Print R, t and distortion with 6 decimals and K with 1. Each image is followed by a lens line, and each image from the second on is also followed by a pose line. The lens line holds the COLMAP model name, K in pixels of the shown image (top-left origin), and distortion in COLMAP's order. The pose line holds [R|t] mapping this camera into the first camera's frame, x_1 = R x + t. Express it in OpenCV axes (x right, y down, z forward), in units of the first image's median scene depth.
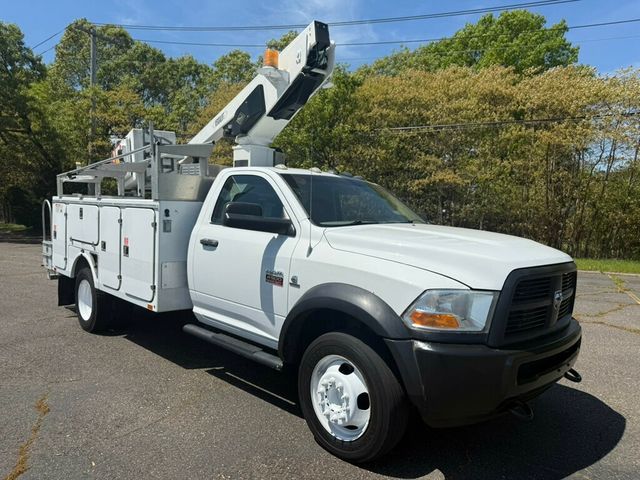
lens RADIAL K [[450.1, 0, 320.0], [0, 450.1, 240.0], [0, 0, 1]] dist [0.041509, -0.060750]
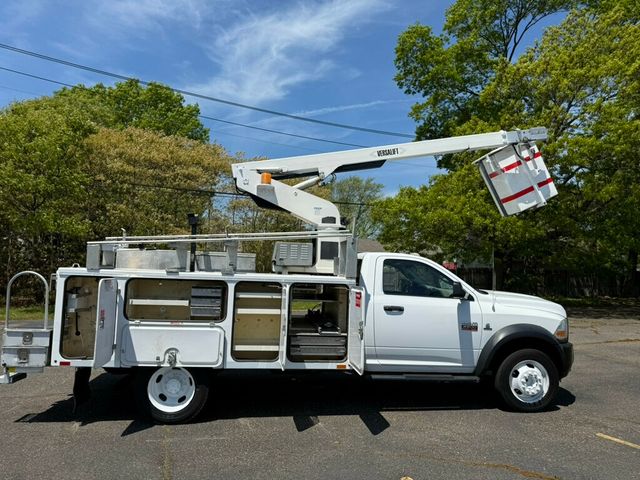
lens RADIAL K [[448.6, 0, 322.5], [0, 448.6, 242.0], [0, 0, 1]] dist [0.053252, -0.069694]
pose [[0.629921, 0.042376, 0.775502, -1.446984], [0.037687, 0.995666, -0.085019, -0.087474], [-0.775744, 0.082782, 0.625594, 0.285901]]
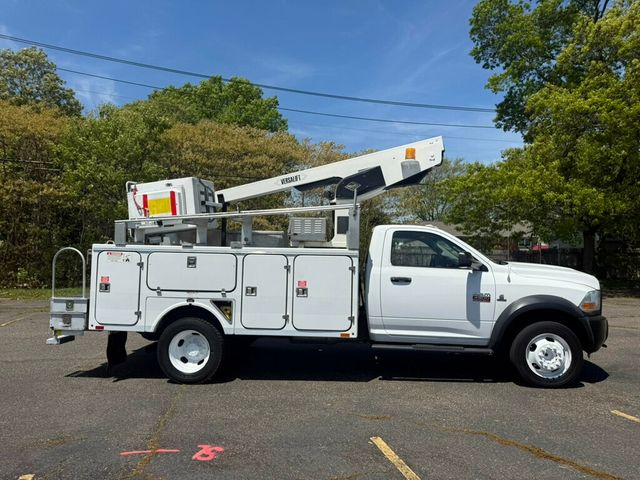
lens RADIAL K [[446.4, 0, 326.8], [0, 446.4, 235.6], [0, 0, 1]] dist [0.050394, -0.063229]
pose [[0.760349, 0.012494, 0.649394, -1.297514], [0.047355, 0.996088, -0.074611, -0.036613], [-0.647786, 0.087482, 0.756783, 0.095700]]
